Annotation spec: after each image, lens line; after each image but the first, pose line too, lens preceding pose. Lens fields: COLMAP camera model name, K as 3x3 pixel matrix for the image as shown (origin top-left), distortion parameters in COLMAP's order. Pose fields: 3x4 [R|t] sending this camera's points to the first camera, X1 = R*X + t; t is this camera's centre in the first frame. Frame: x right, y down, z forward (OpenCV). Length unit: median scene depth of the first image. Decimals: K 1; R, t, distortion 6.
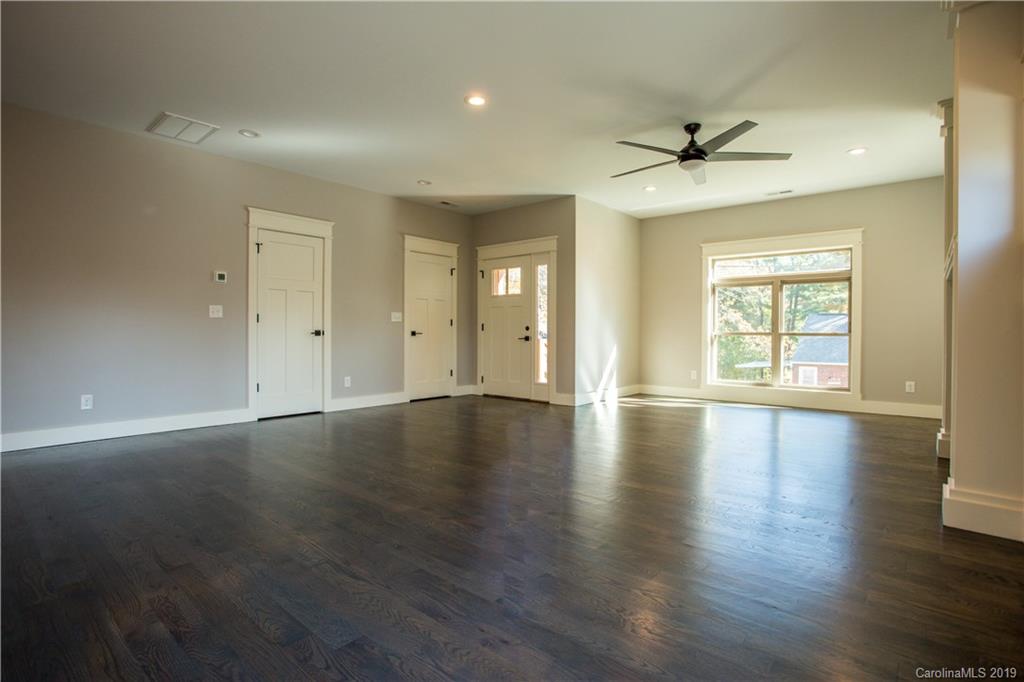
lens RADIAL K [[503.6, 0, 512.0], [0, 503.6, 341.0], [0, 0, 1]] dist [-0.028369, 0.000045]
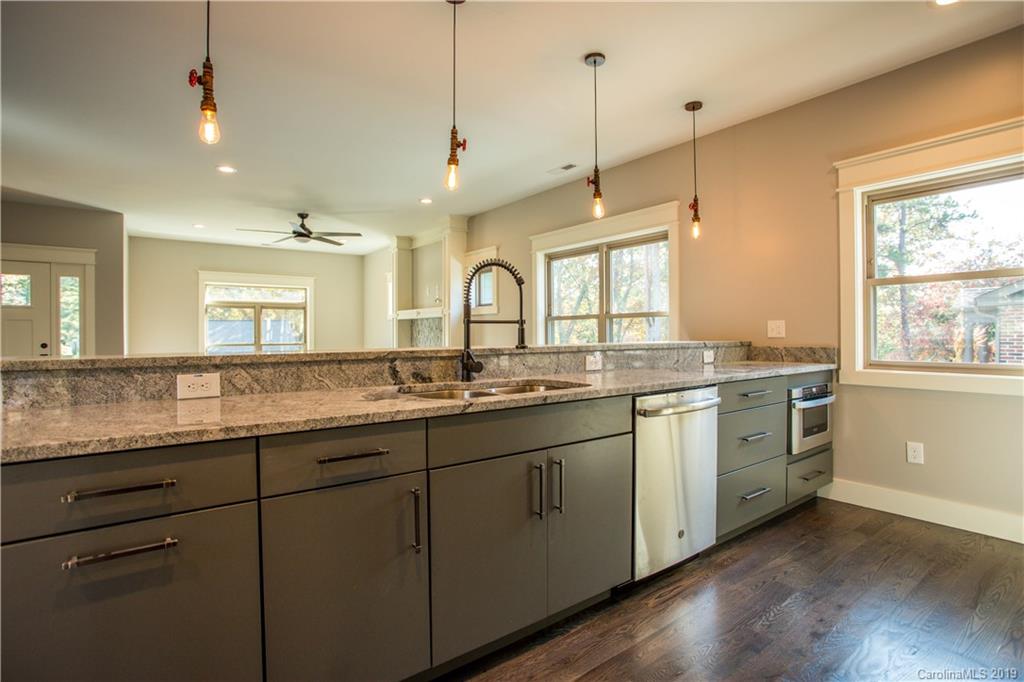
lens RADIAL K [[484.6, 0, 510.1], [0, 484.6, 335.1], [0, 0, 1]] dist [-0.028683, -0.000006]
pose [[0.237149, -0.007664, 0.971443, -0.598530], [0.028766, 0.999586, 0.000863, -0.021141], [-0.971047, 0.027739, 0.237272, 0.010472]]
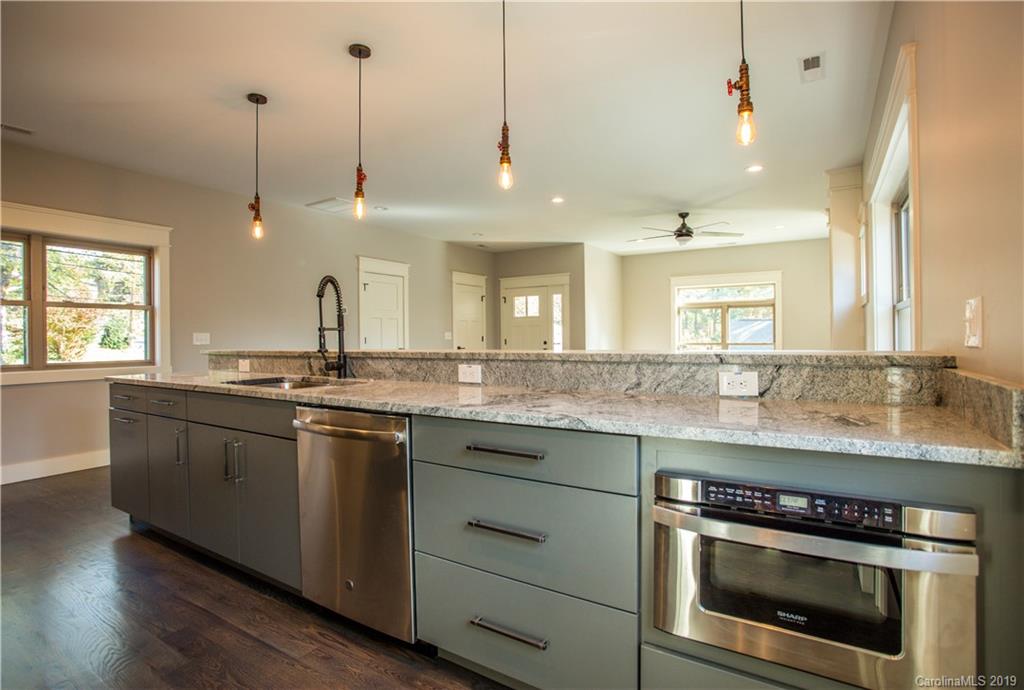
lens RADIAL K [[505.1, 0, 521.0], [0, 505.1, 360.2], [0, 0, 1]] dist [-0.032843, 0.000277]
pose [[0.989386, -0.021510, 0.143710, -0.228077], [0.018169, 0.999534, 0.024523, -0.013479], [-0.144170, -0.021652, 0.989316, -0.294889]]
